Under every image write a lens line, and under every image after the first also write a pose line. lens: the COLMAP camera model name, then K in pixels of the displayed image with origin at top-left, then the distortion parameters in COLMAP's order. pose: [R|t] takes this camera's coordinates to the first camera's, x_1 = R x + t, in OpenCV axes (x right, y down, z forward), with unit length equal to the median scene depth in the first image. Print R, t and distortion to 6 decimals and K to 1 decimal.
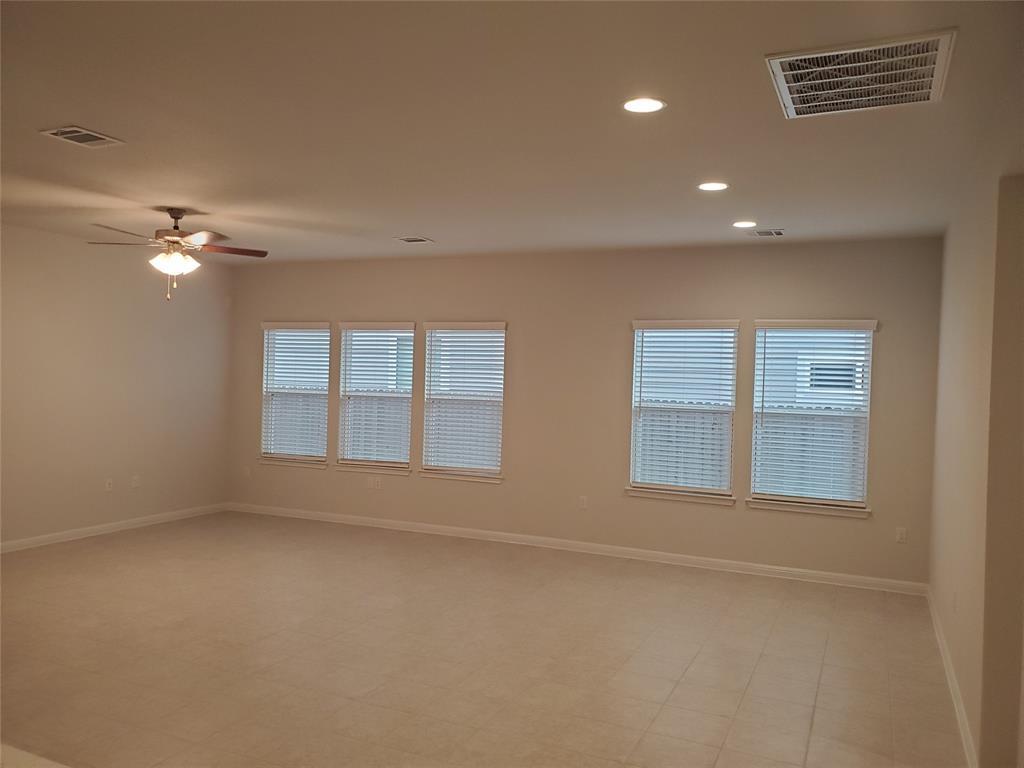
lens RADIAL K [[788.1, 0, 492.4], [0, 788.1, 393.3], [0, 0, 1]] dist [0.059416, -0.014080]
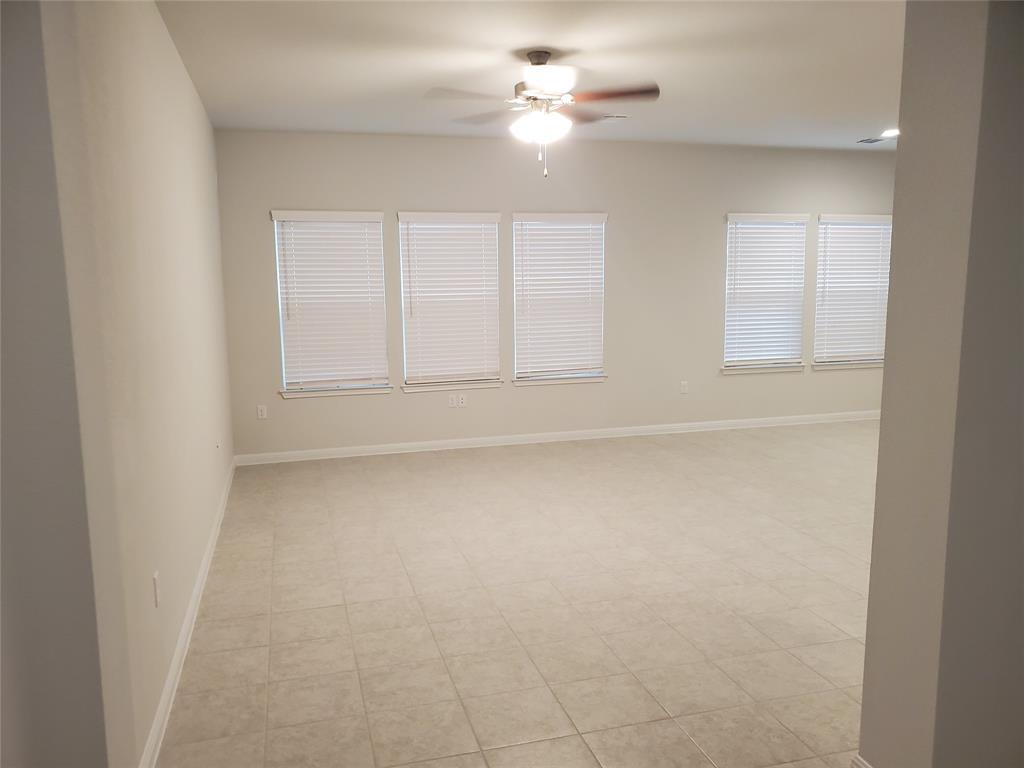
lens RADIAL K [[788.1, 0, 492.4], [0, 788.1, 393.3], [0, 0, 1]] dist [0.059416, -0.014080]
pose [[0.758119, -0.134683, 0.638056, -0.783685], [0.047157, 0.987201, 0.152350, -0.029645], [-0.650409, -0.085411, 0.754767, 0.362174]]
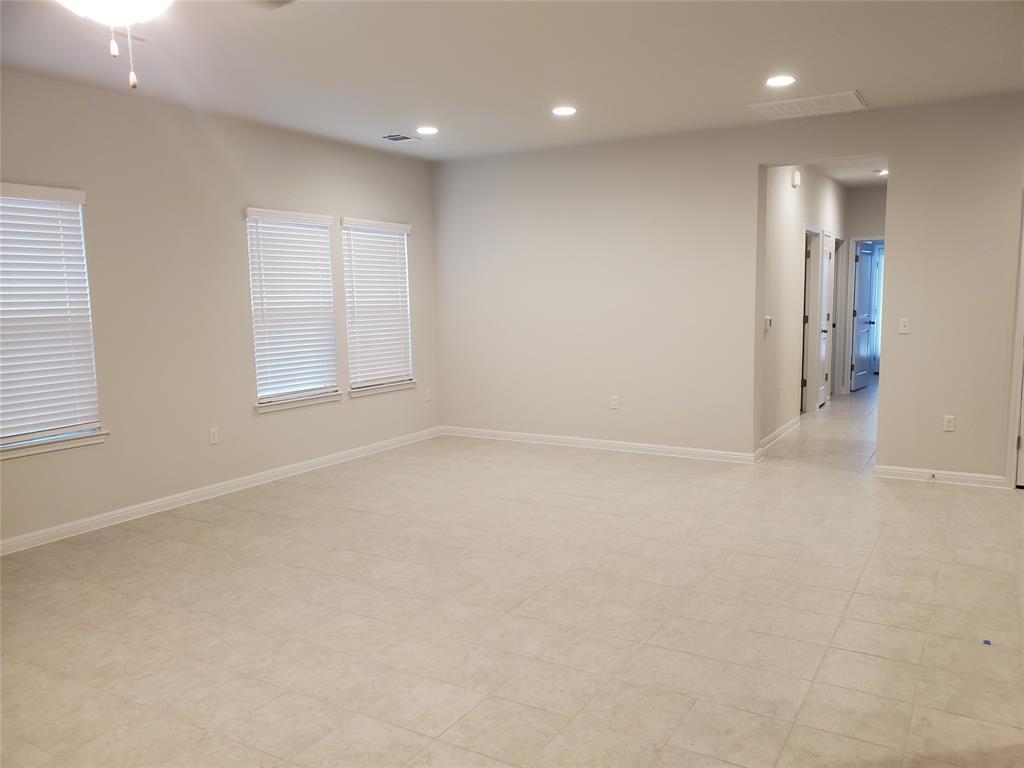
lens RADIAL K [[828.7, 0, 513.9], [0, 828.7, 401.8], [0, 0, 1]] dist [0.050507, -0.004417]
pose [[0.115994, -0.168234, 0.978899, -0.686210], [0.033901, 0.985648, 0.165376, -0.025253], [-0.992671, 0.014003, 0.120033, 0.602530]]
